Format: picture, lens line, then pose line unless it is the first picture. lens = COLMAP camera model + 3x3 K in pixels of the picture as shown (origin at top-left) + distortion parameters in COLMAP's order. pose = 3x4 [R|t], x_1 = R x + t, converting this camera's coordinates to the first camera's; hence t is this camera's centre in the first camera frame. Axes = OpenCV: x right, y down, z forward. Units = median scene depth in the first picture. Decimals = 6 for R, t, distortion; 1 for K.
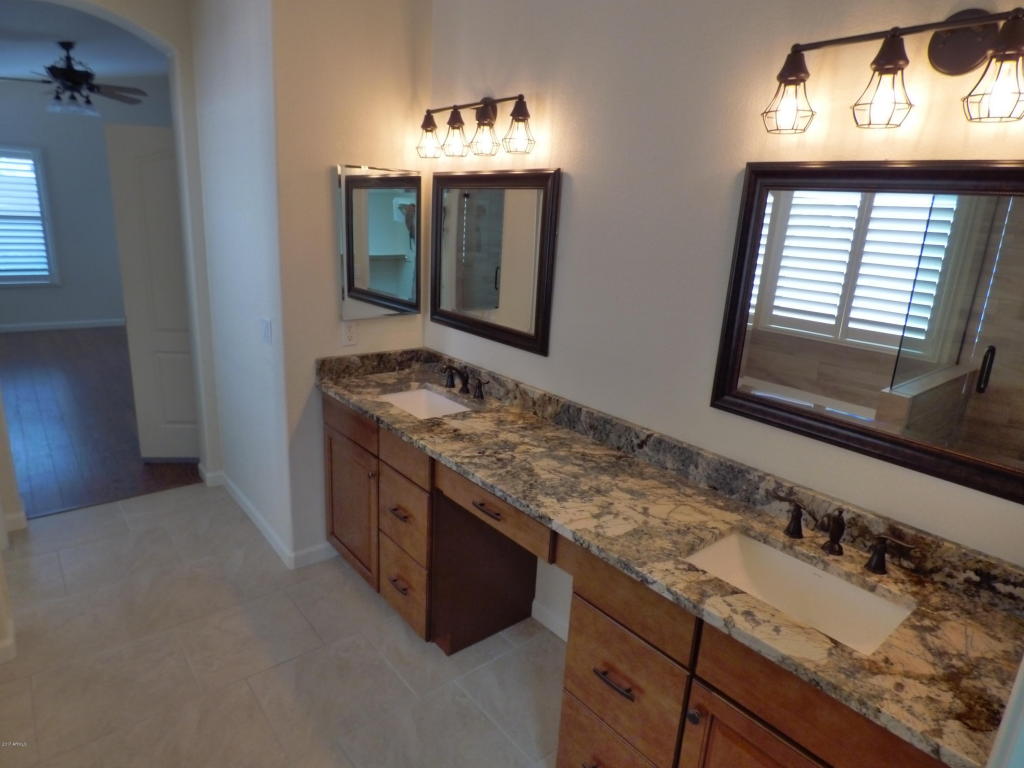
lens RADIAL K [[614.2, 0, 507.9], [0, 614.2, 383.2], [0, 0, 1]] dist [0.008252, 0.008163]
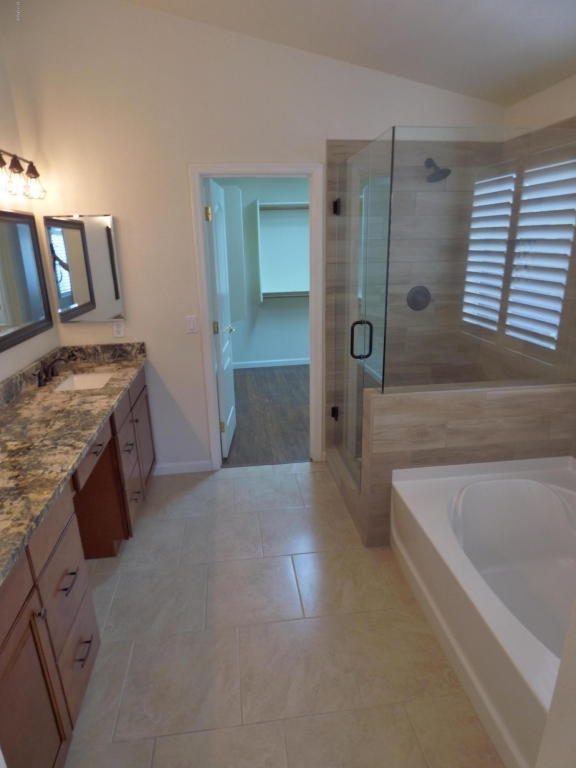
lens RADIAL K [[460.7, 0, 287.8], [0, 460.7, 386.4], [0, 0, 1]] dist [0.008252, 0.008163]
pose [[-0.857737, -0.196589, 0.475016, -0.914059], [0.096559, 0.845944, 0.524458, -0.454505], [-0.504939, 0.495714, -0.706615, 1.461709]]
